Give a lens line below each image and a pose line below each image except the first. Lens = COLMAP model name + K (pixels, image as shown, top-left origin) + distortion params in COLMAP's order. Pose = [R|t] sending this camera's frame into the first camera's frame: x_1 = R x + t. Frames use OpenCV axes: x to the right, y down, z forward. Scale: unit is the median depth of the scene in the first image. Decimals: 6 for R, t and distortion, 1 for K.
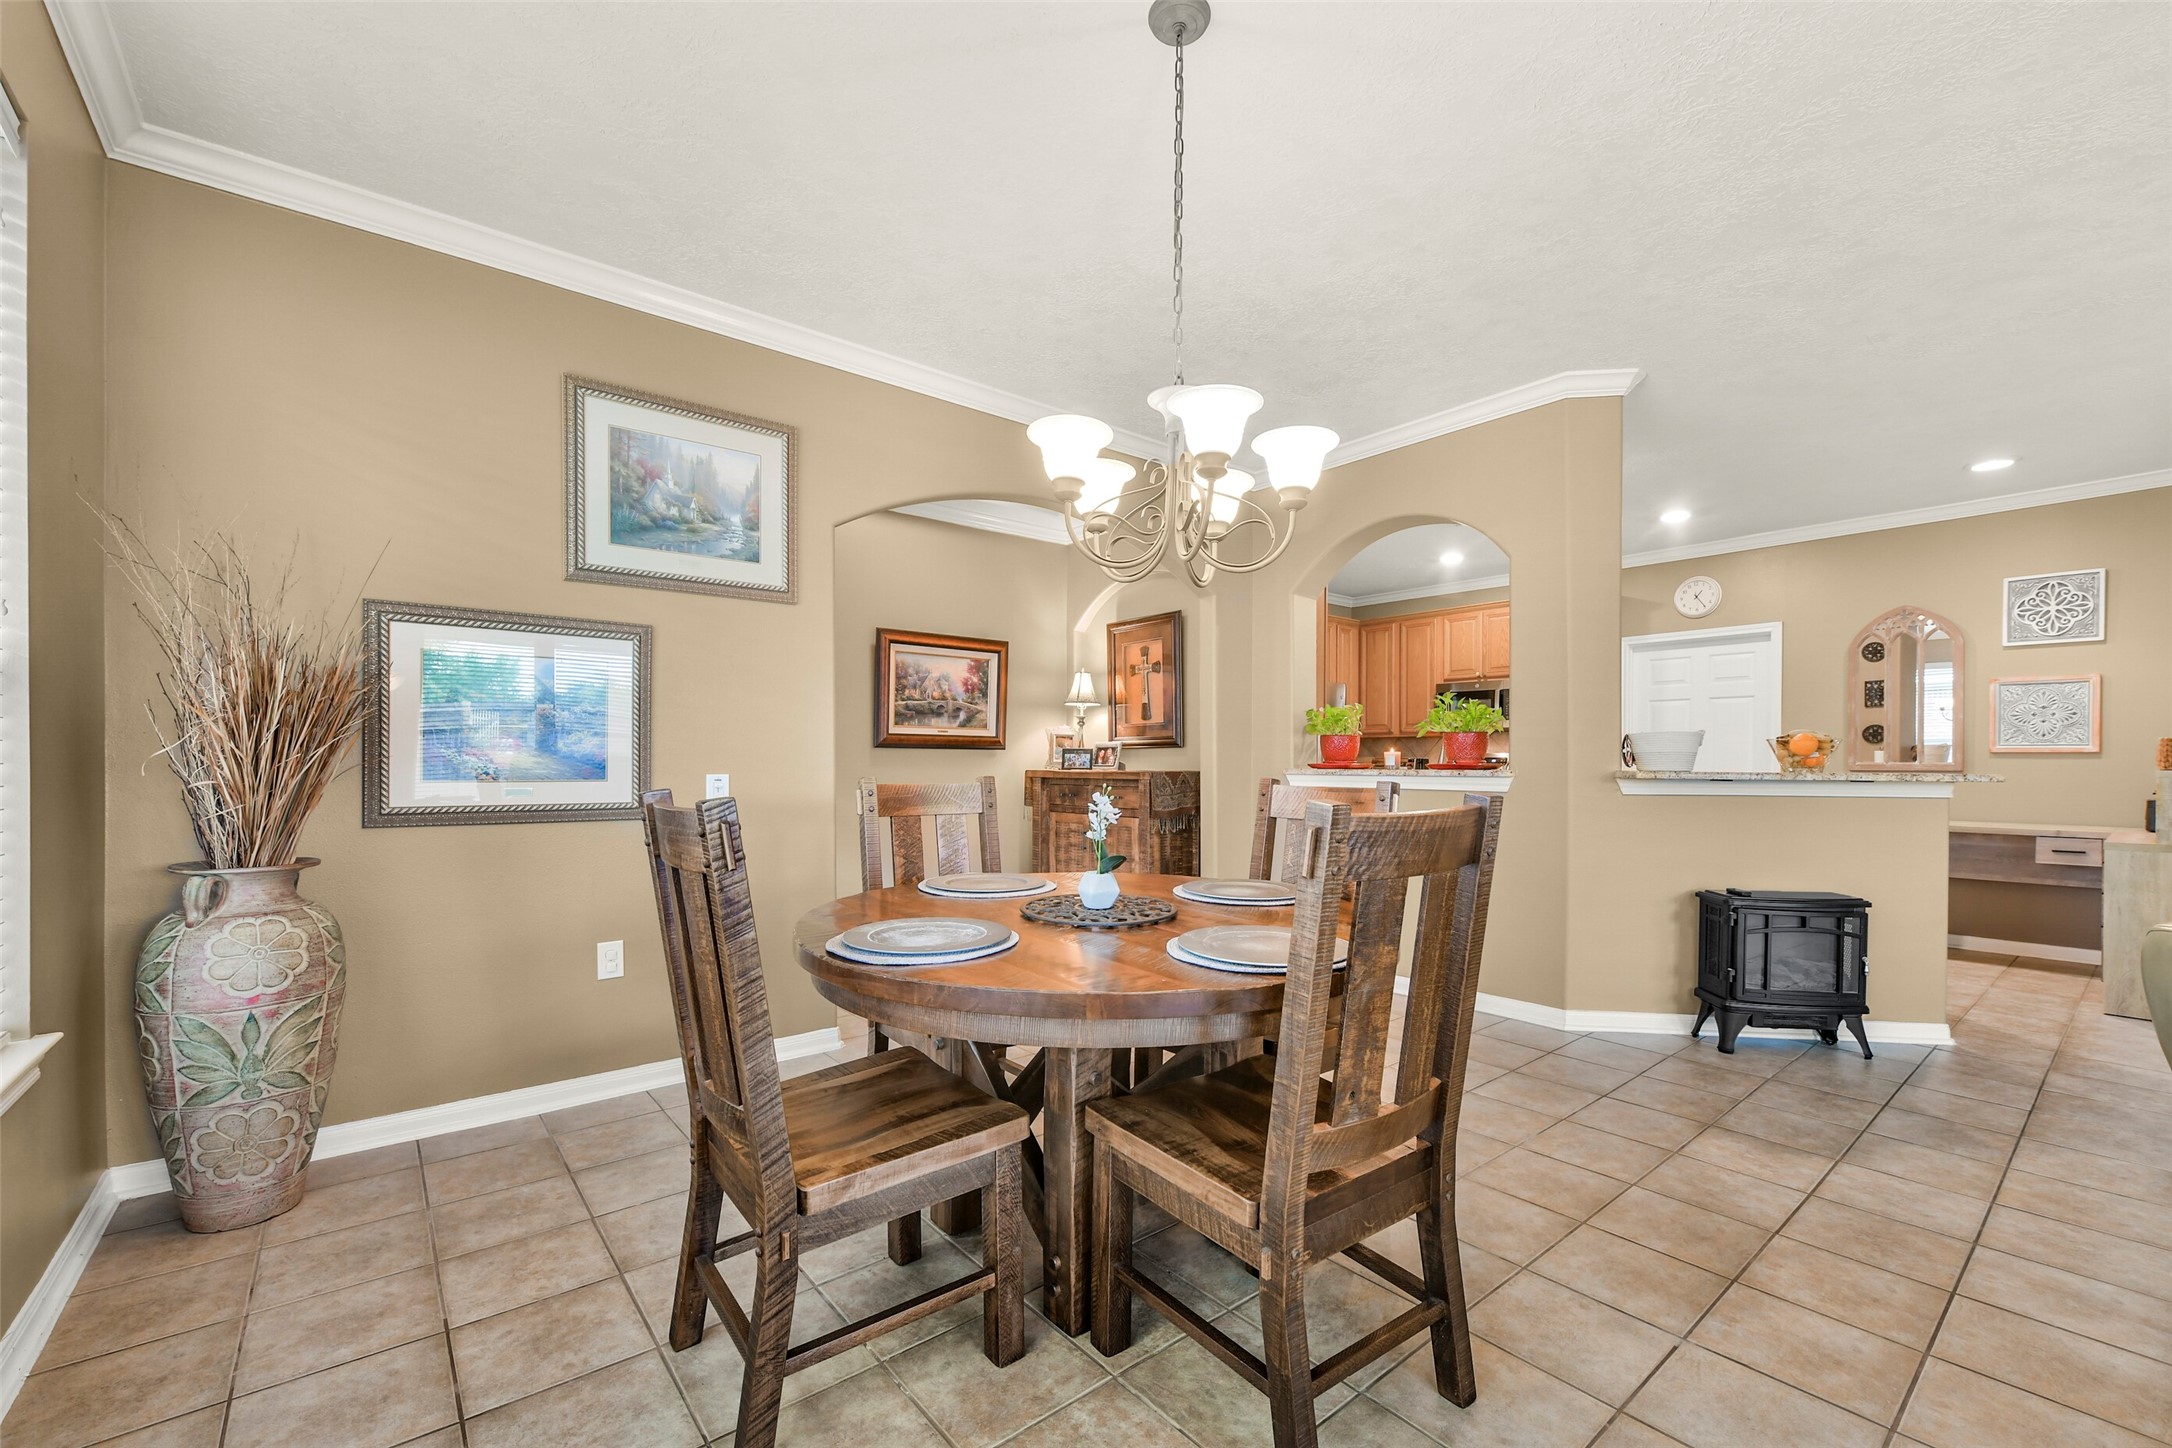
lens RADIAL K [[908.6, 0, 1108.2], [0, 908.6, 771.8], [0, 0, 1]] dist [0.001339, 0.000503]
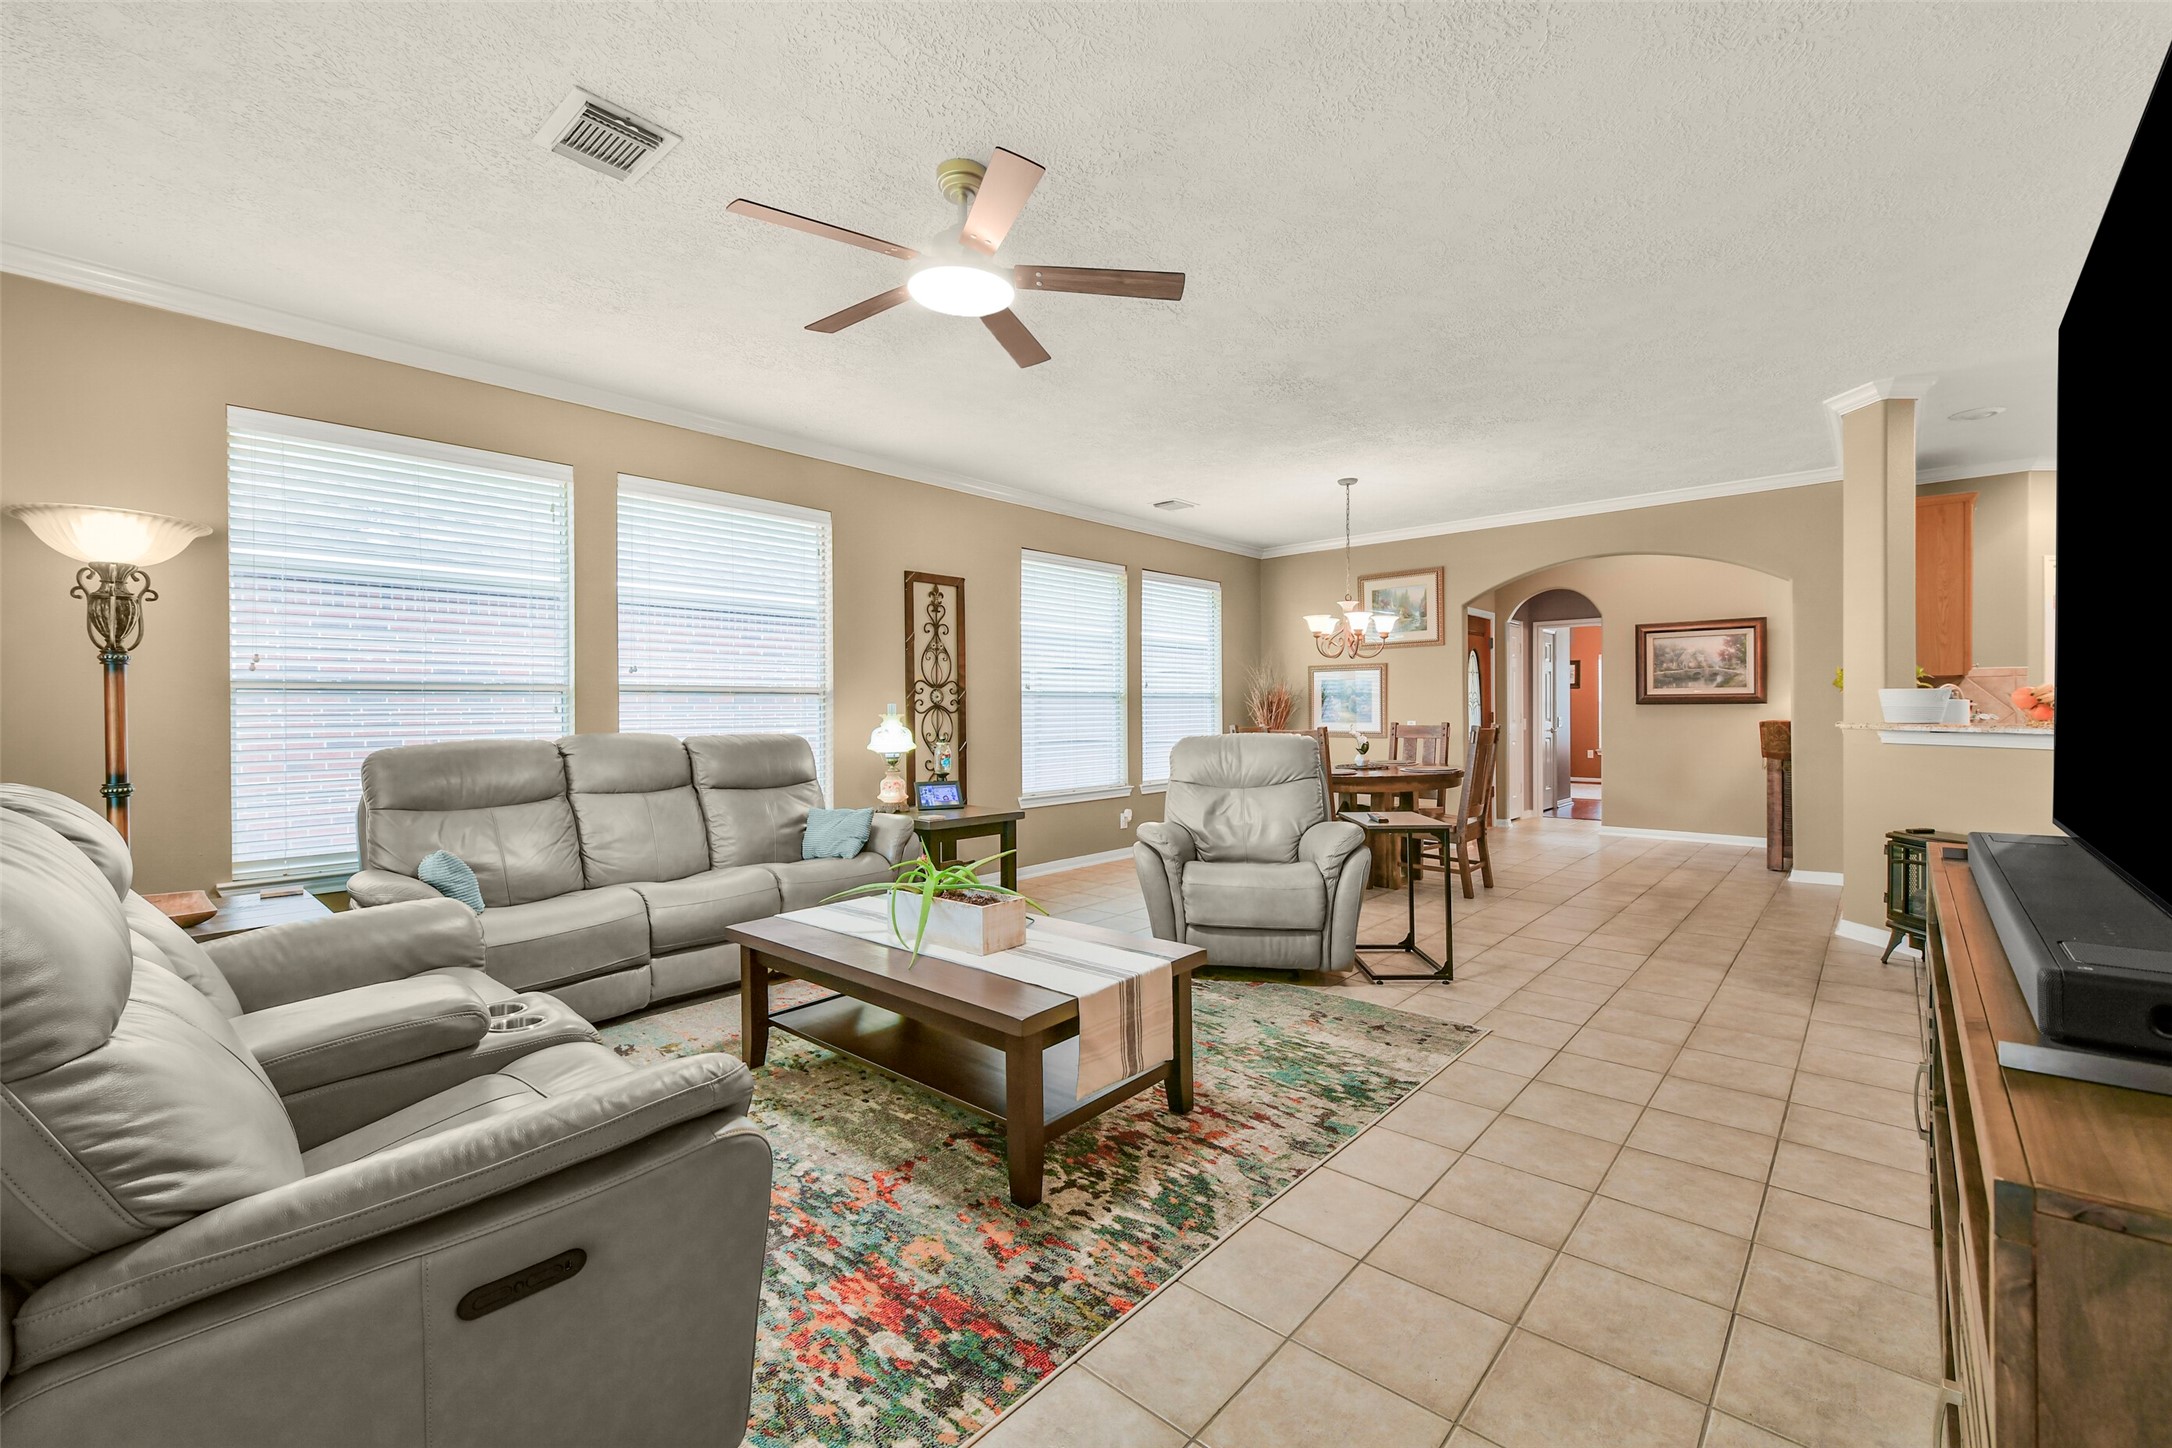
lens RADIAL K [[908.6, 0, 1076.9], [0, 908.6, 727.2], [0, 0, 1]] dist [0.001339, 0.000503]
pose [[0.141670, 0.012466, -0.989835, 1.090325], [-0.003749, 0.999920, 0.012056, -0.003077], [0.989907, 0.002003, 0.141705, -0.133096]]
